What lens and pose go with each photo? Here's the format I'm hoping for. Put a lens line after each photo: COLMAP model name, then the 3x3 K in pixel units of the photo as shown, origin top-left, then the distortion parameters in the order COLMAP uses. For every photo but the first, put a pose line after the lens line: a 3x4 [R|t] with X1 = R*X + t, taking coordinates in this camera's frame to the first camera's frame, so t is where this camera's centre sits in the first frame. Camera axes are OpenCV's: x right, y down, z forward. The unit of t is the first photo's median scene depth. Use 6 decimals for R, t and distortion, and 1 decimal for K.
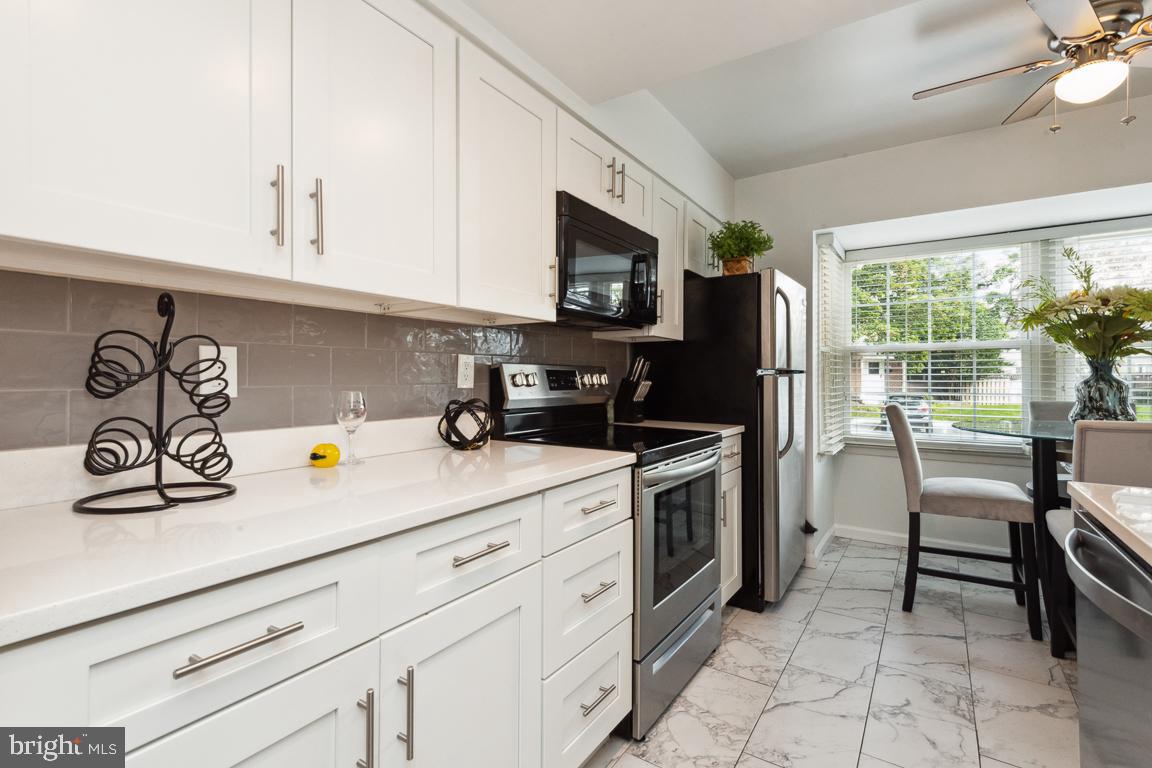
lens RADIAL K [[533.2, 0, 576.6], [0, 533.2, 373.8], [0, 0, 1]] dist [0.030575, -0.011934]
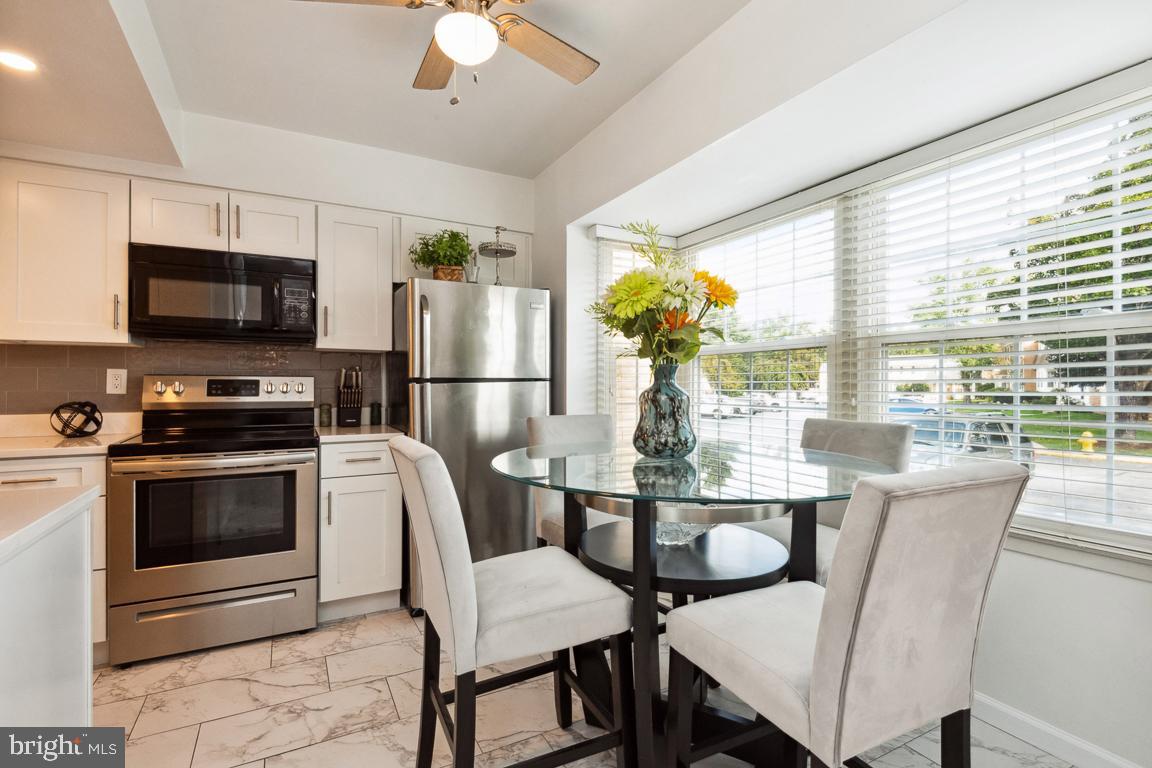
lens RADIAL K [[542.2, 0, 576.1], [0, 542.2, 382.3], [0, 0, 1]] dist [0.022881, -0.023167]
pose [[0.883068, 0.000029, -0.469244, 1.225667], [0.005196, 0.999938, 0.009841, -0.009061], [0.469215, -0.011128, 0.883014, 0.268137]]
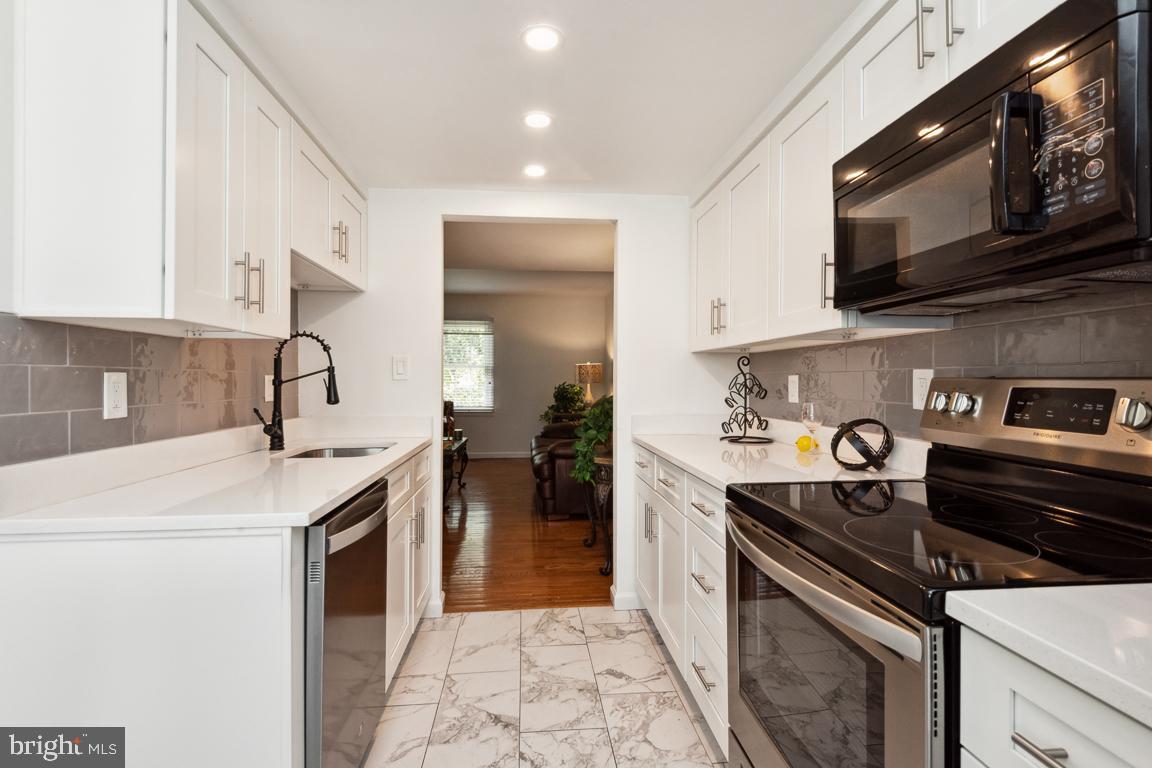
lens RADIAL K [[542.2, 0, 576.1], [0, 542.2, 382.3], [0, 0, 1]] dist [0.022881, -0.023167]
pose [[-0.775129, -0.004049, -0.631790, 0.622144], [-0.000590, 0.999984, -0.005685, -0.009303], [0.631803, -0.004034, -0.775119, 1.092917]]
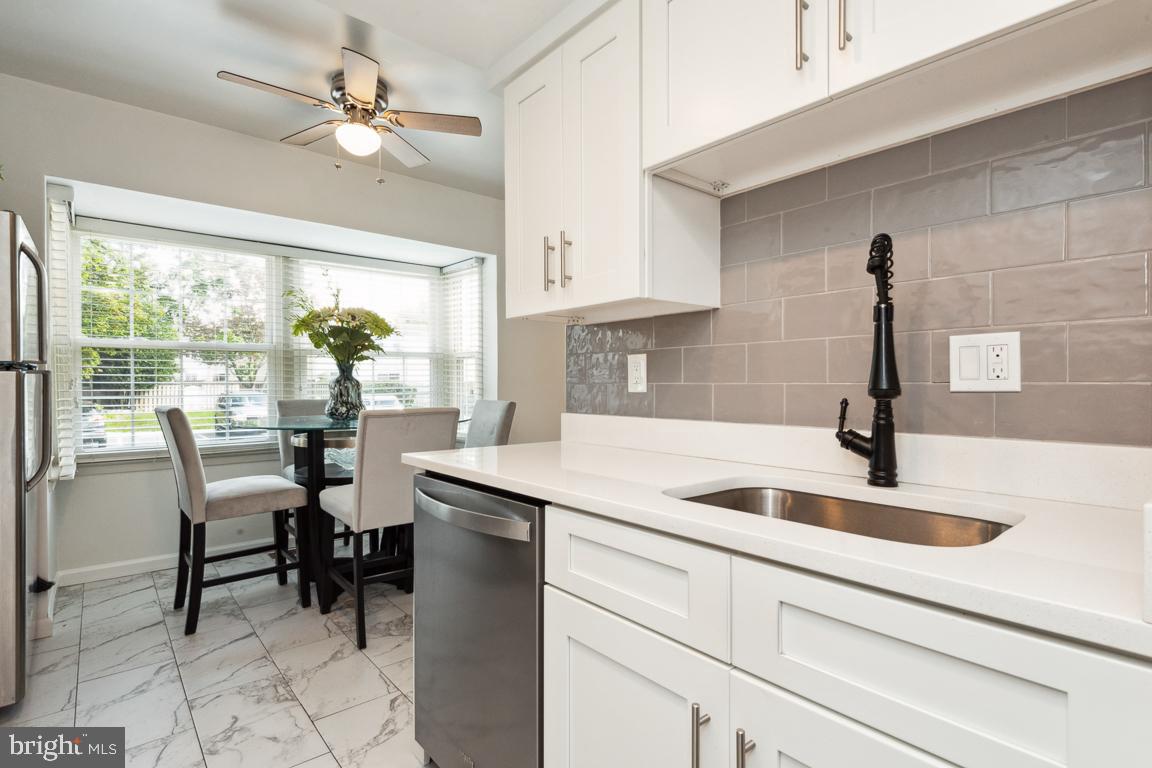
lens RADIAL K [[562.6, 0, 576.3], [0, 562.6, 386.2], [0, 0, 1]] dist [0.025363, -0.018448]
pose [[0.274415, -0.004999, 0.961598, -0.140061], [-0.004966, 0.999966, 0.006616, 0.015057], [-0.961599, -0.006591, 0.274380, 0.131929]]
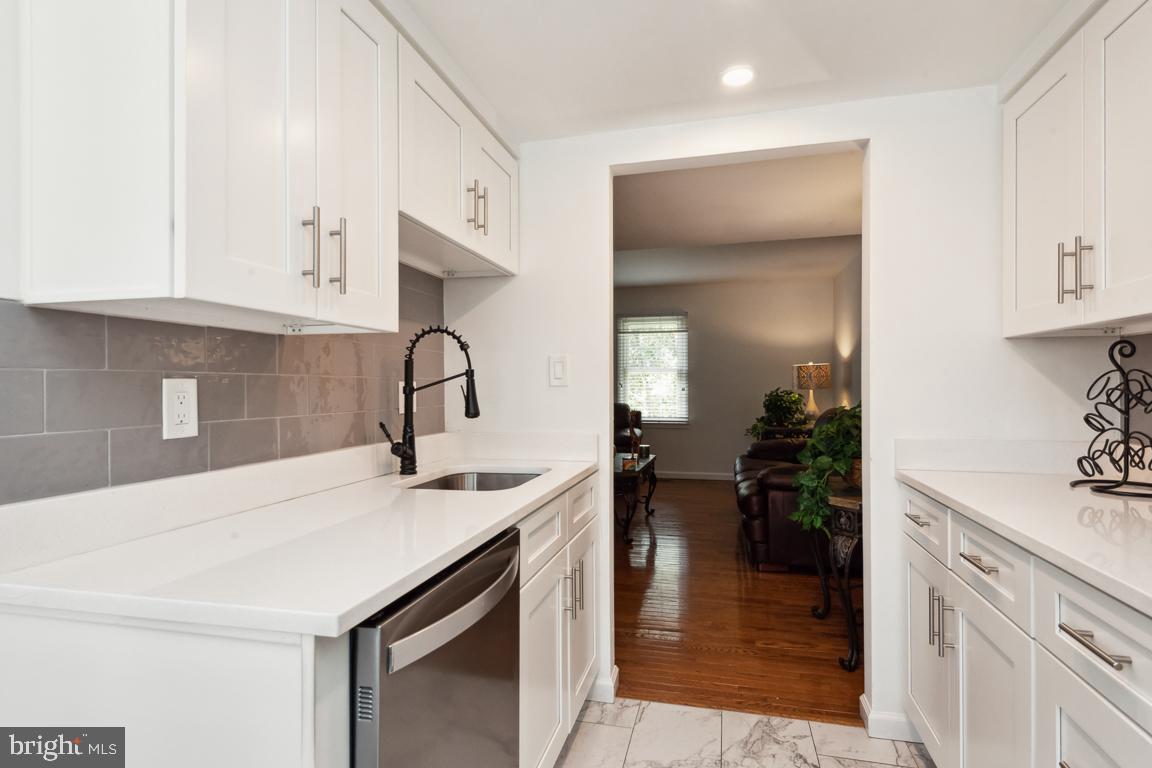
lens RADIAL K [[601.1, 0, 576.0], [0, 601.1, 384.0], [0, 0, 1]] dist [0.020206, -0.000617]
pose [[-0.941870, -0.001684, -0.335975, 0.485206], [0.002935, 0.999908, -0.013239, -0.011060], [0.335966, -0.013456, -0.941778, 0.898760]]
